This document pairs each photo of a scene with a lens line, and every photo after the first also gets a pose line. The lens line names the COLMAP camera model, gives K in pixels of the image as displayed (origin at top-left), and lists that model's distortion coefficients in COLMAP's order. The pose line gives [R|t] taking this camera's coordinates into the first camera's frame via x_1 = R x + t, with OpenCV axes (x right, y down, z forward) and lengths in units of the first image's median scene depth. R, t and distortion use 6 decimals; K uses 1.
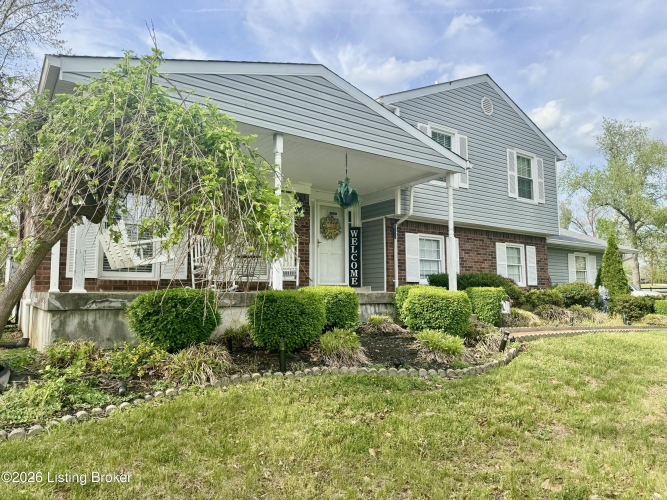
lens RADIAL K [[467.9, 0, 333.4], [0, 467.9, 251.1], [0, 0, 1]] dist [0.003291, 0.000456]
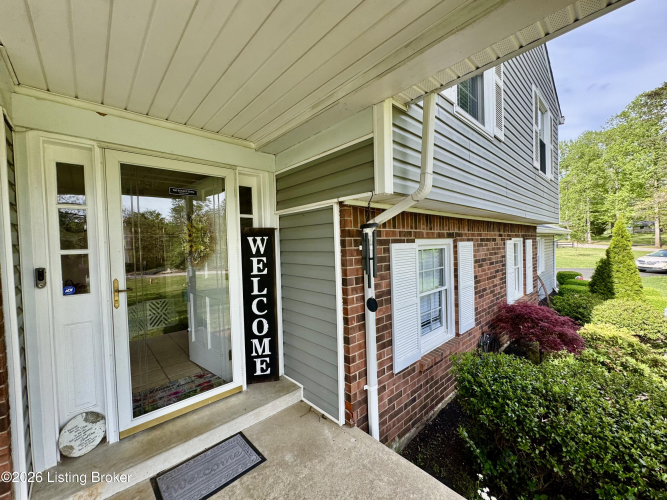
lens RADIAL K [[268.5, 0, 336.4], [0, 268.5, 249.8], [0, 0, 1]] dist [-0.002396, -0.000450]
pose [[0.991310, -0.022669, 0.129579, 0.079968], [0.007914, 0.993533, 0.113268, -0.058627], [-0.131308, -0.111258, 0.985079, 0.779008]]
